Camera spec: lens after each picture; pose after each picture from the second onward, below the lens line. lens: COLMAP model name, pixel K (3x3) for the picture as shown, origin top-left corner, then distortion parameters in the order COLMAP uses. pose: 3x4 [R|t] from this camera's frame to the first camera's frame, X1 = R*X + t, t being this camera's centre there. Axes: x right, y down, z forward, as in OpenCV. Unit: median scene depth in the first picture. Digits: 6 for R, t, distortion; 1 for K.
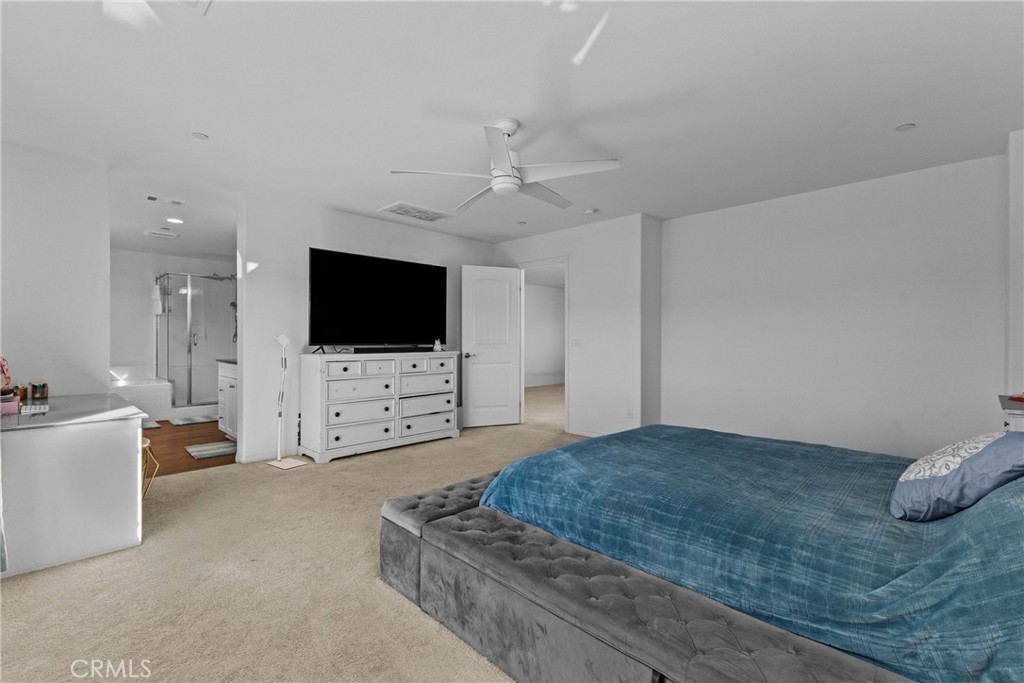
lens RADIAL K [[449.6, 0, 513.8], [0, 449.6, 334.9], [0, 0, 1]] dist [0.004921, 0.000342]
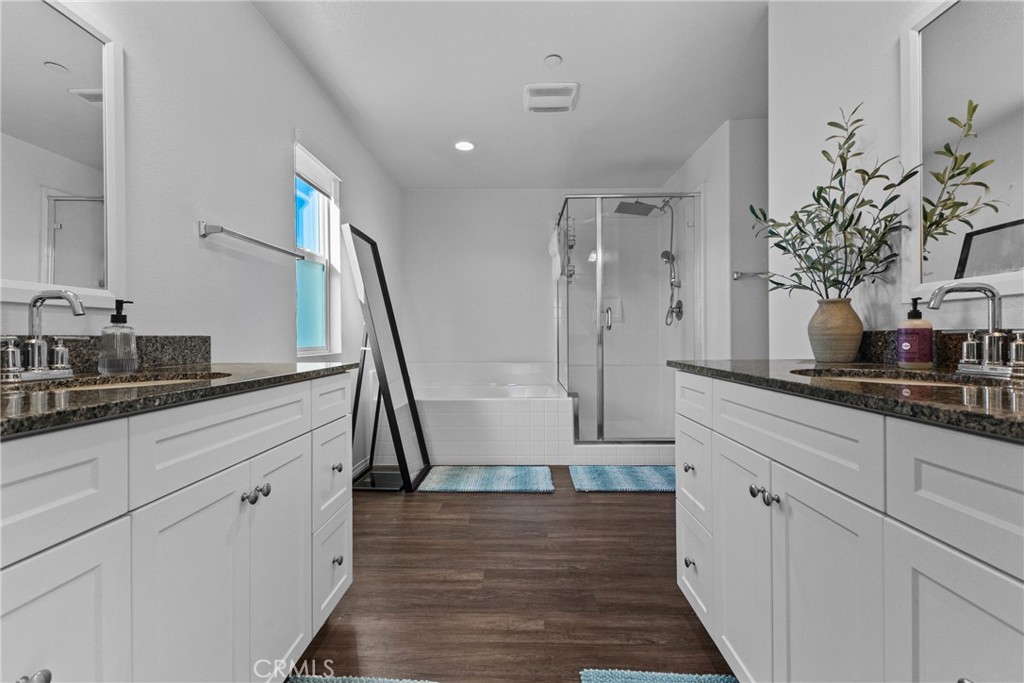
lens RADIAL K [[449.6, 0, 513.8], [0, 449.6, 334.9], [0, 0, 1]] dist [0.004921, 0.000342]
pose [[0.685169, -0.004525, -0.728370, -0.391886], [0.007560, 0.999971, 0.000899, 0.027784], [0.728345, -0.006123, 0.685184, 0.547294]]
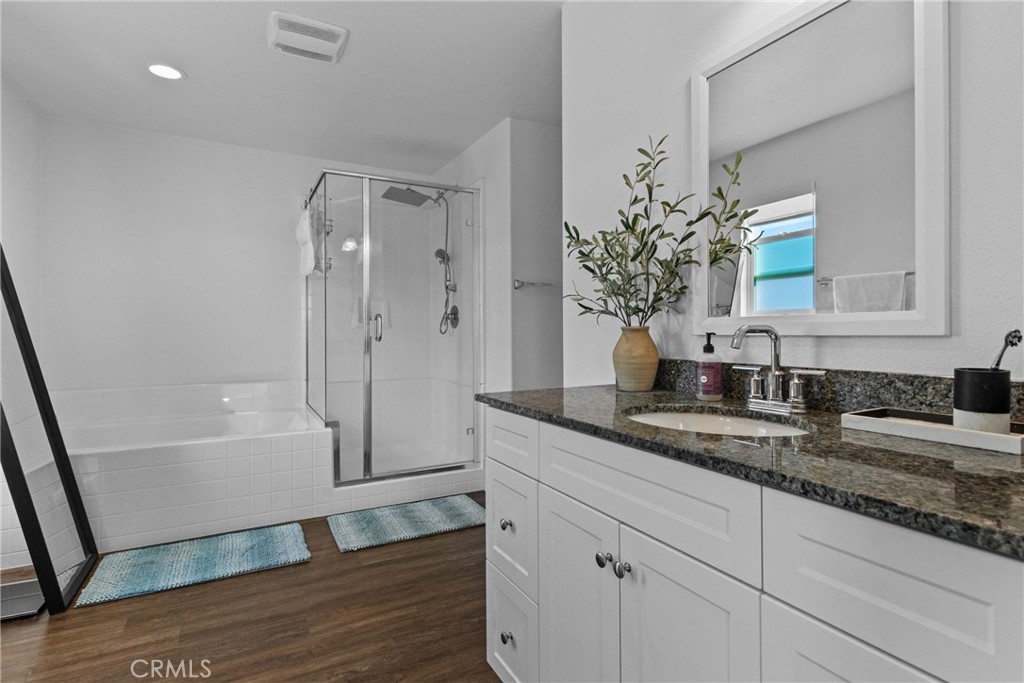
lens RADIAL K [[509.8, 0, 512.1], [0, 509.8, 329.1], [0, 0, 1]] dist [0.022095, -0.008416]
pose [[0.953845, -0.002167, -0.300291, -0.428411], [0.001967, 0.999998, -0.000969, 0.012774], [0.300292, 0.000333, 0.953847, 0.558980]]
